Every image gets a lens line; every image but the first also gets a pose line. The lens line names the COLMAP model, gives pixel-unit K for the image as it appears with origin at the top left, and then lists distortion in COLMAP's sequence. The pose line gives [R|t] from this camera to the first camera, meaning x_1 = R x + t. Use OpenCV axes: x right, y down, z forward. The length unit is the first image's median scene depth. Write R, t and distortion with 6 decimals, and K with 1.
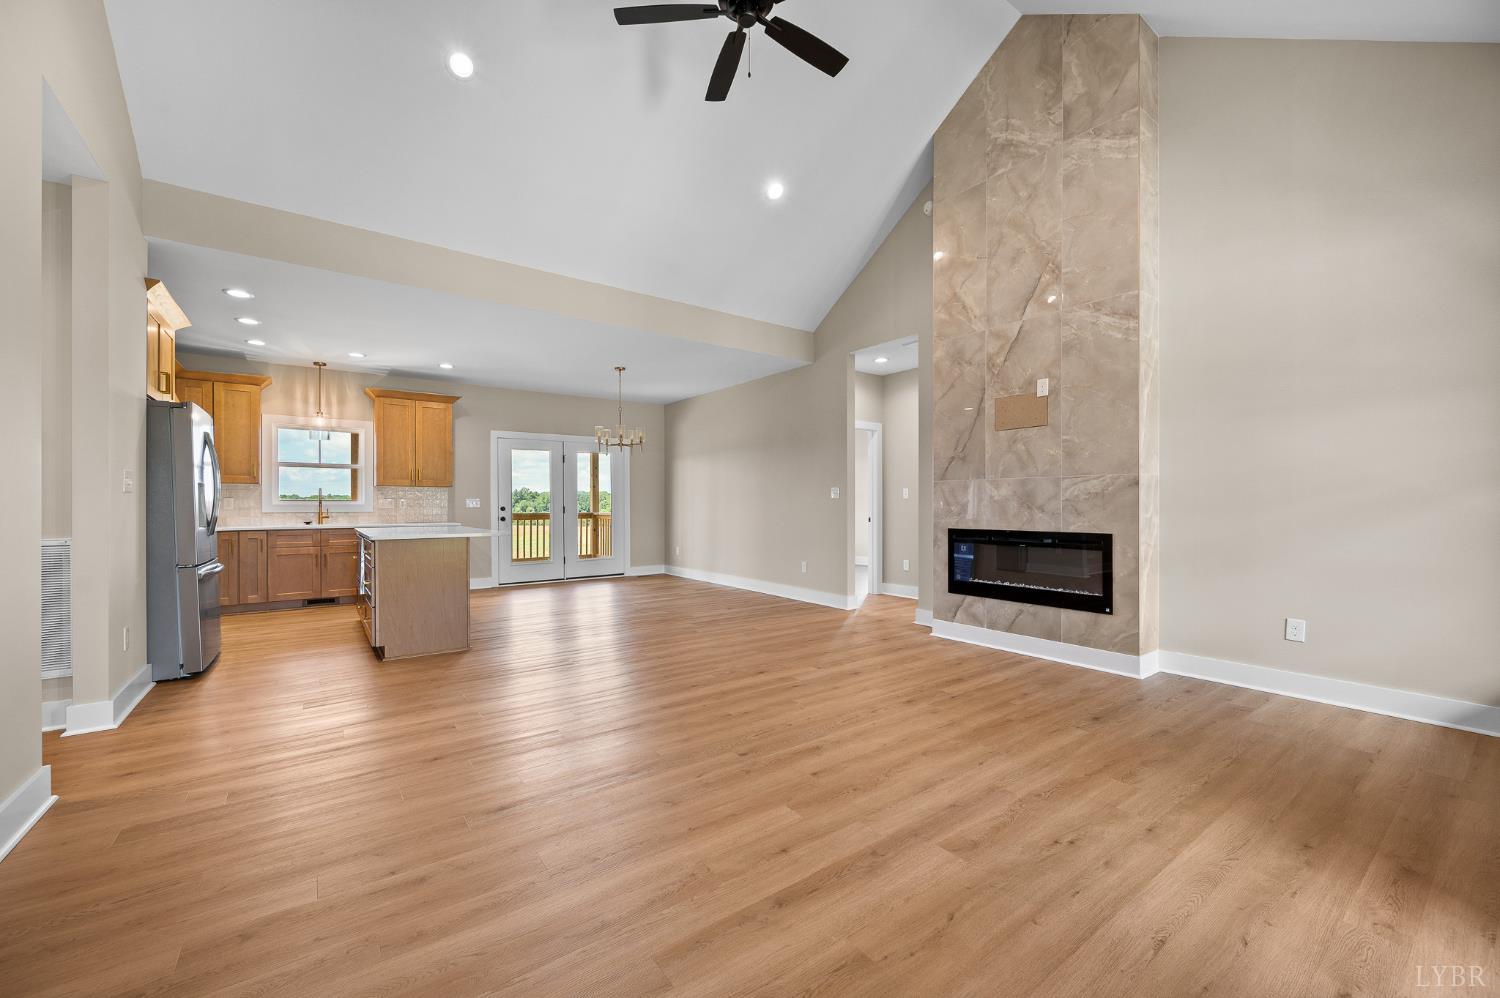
lens RADIAL K [[593.6, 0, 750.7], [0, 593.6, 505.1], [0, 0, 1]] dist [-0.002819, 0.000572]
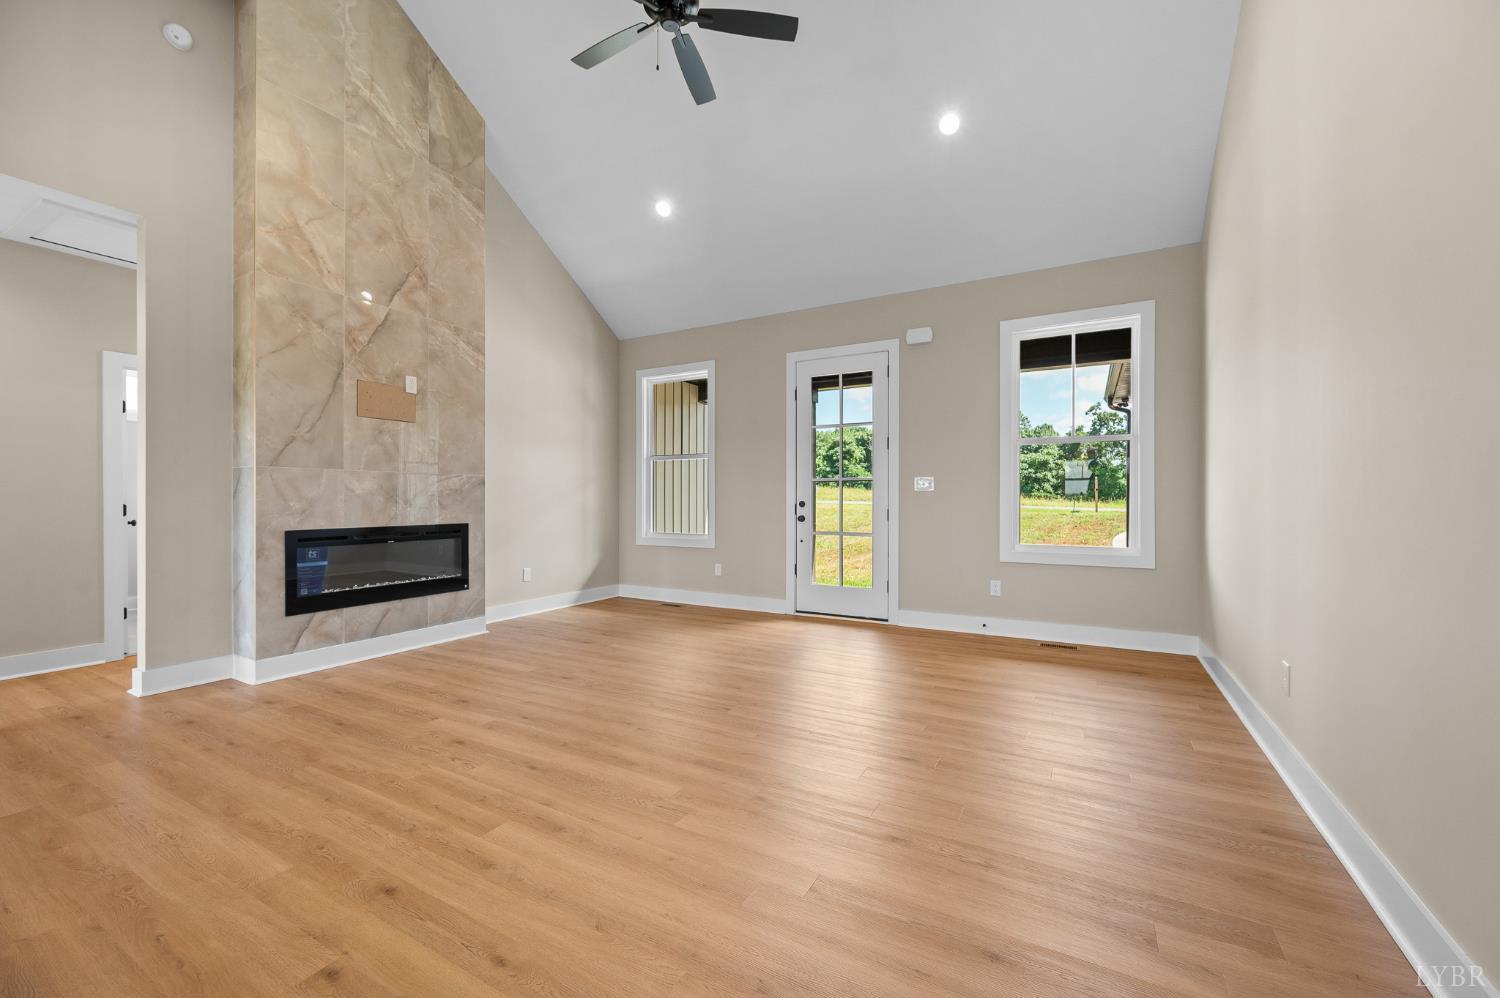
lens RADIAL K [[593.6, 0, 751.4], [0, 593.6, 501.7], [0, 0, 1]] dist [-0.002819, 0.000572]
pose [[-0.410473, -0.003257, 0.911867, -0.650071], [0.000779, 0.999992, 0.003923, -0.000058], [-0.911873, 0.002321, -0.410467, 0.844112]]
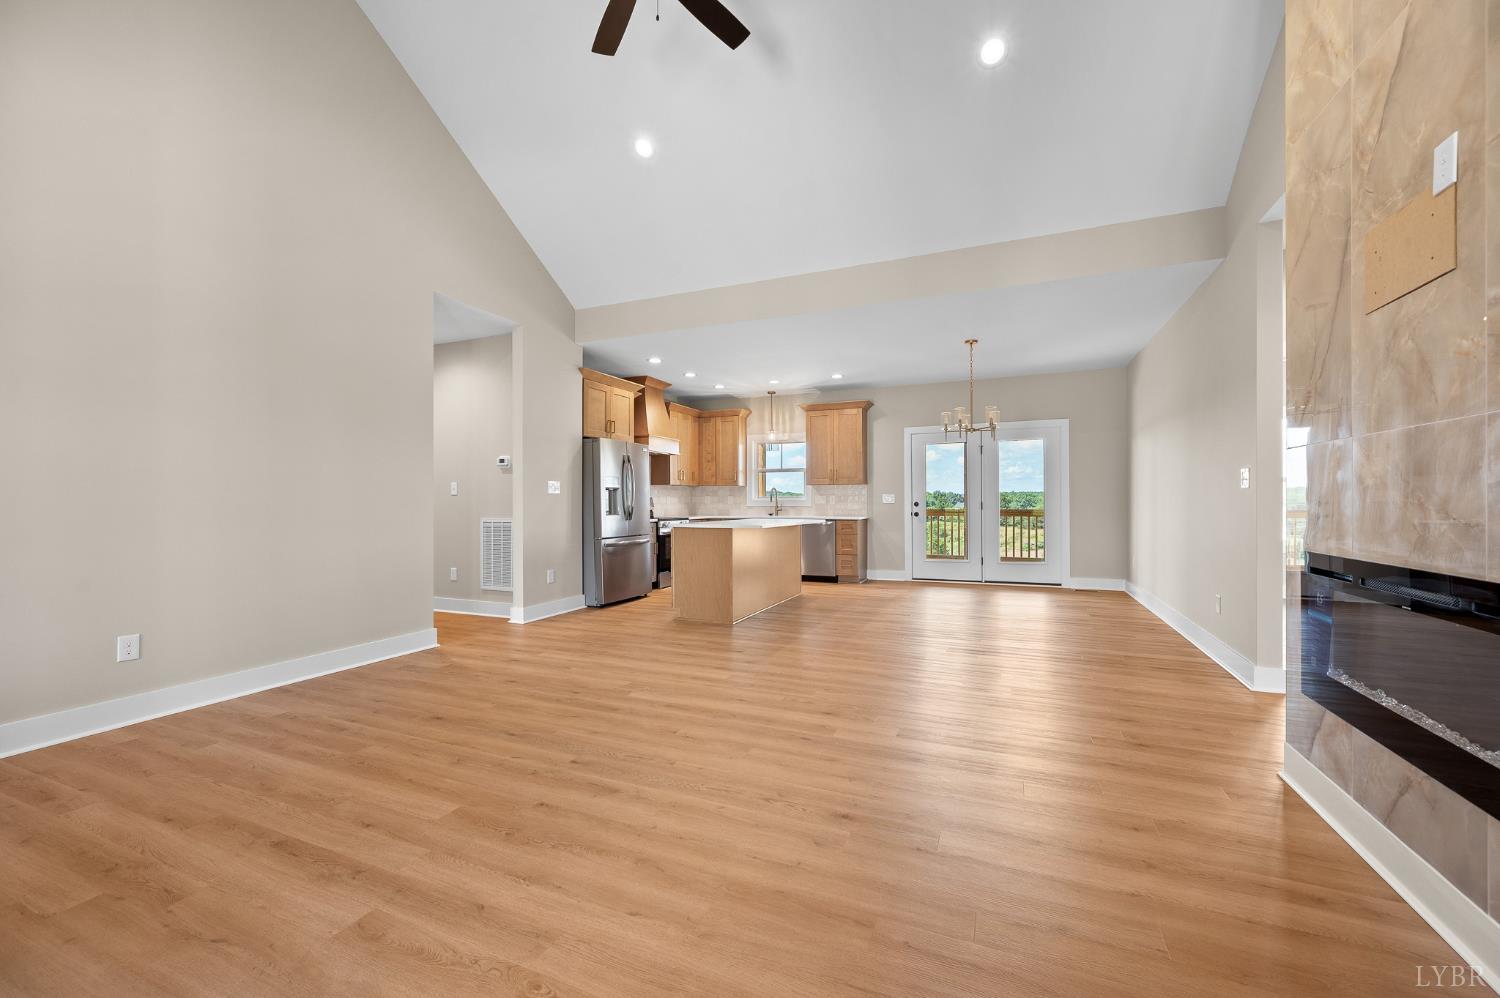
lens RADIAL K [[593.6, 0, 751.0], [0, 593.6, 501.9], [0, 0, 1]] dist [-0.002819, 0.000572]
pose [[0.505817, 0.000533, -0.862640, 0.559275], [0.001713, 0.999997, 0.001622, 0.000219], [0.862639, -0.002298, 0.505815, 0.446602]]
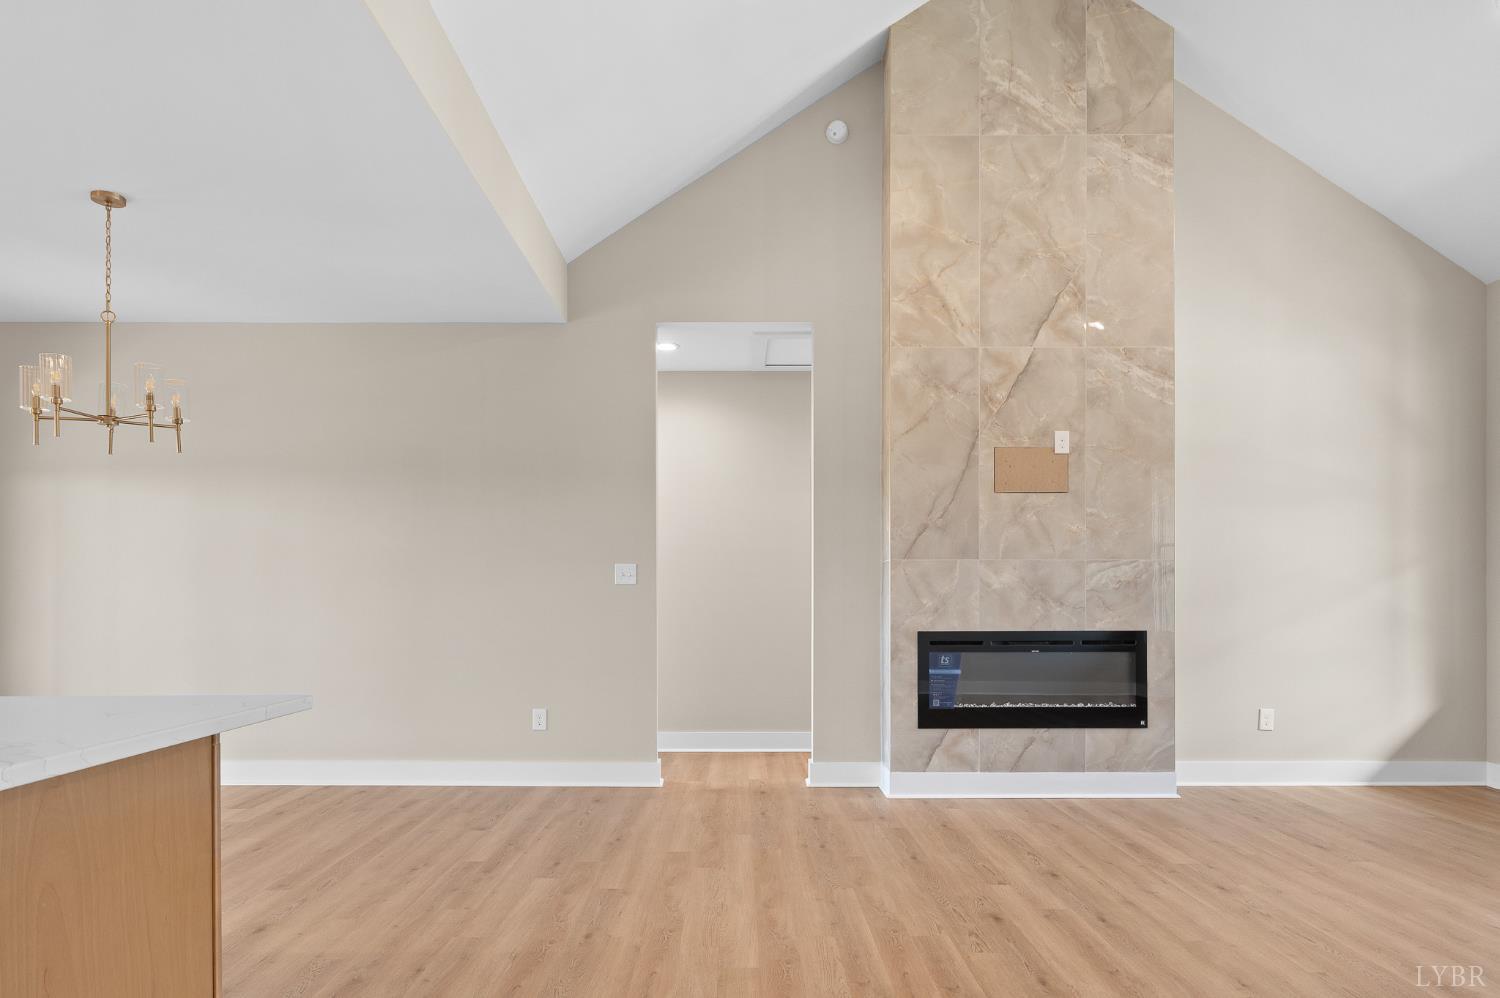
lens RADIAL K [[897.6, 0, 736.4], [0, 897.6, 591.0], [0, 0, 1]] dist [0.000302, -0.001030]
pose [[0.595132, 0.004141, 0.803617, -0.651553], [0.000746, 0.999983, -0.005706, -0.000453], [-0.803628, 0.003995, 0.595119, 0.620205]]
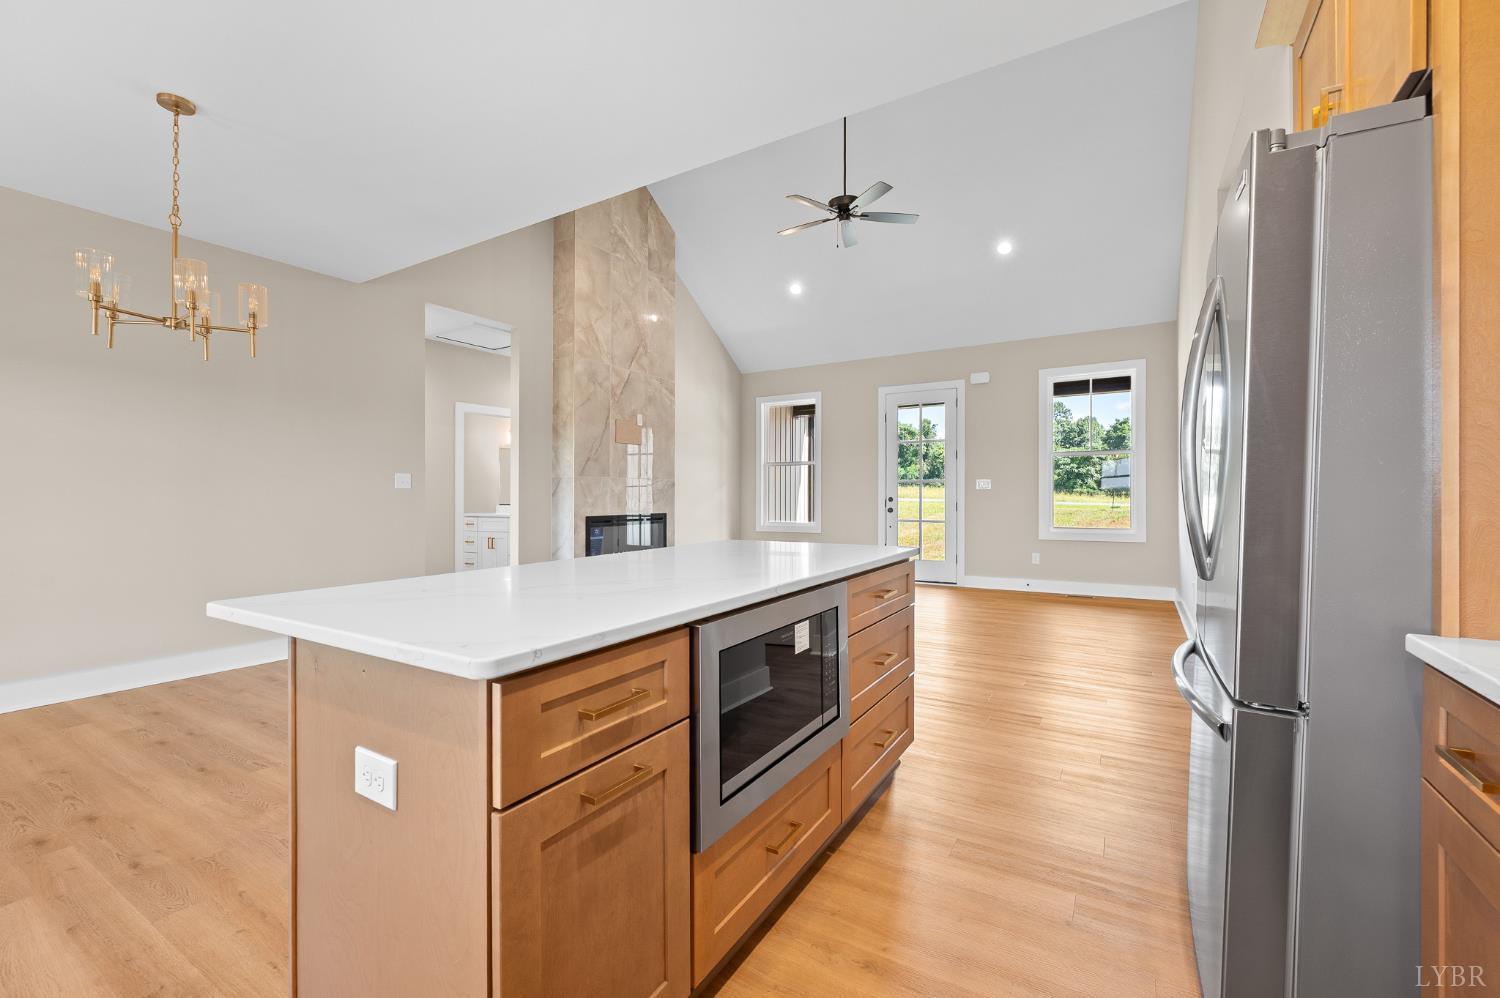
lens RADIAL K [[624.6, 0, 755.8], [0, 624.6, 495.4], [0, 0, 1]] dist [-0.002710, 0.000783]
pose [[-0.381845, 0.001715, 0.924225, -1.059659], [0.002125, 0.999997, -0.000978, -0.001392], [-0.924224, 0.001590, -0.381848, 1.277347]]
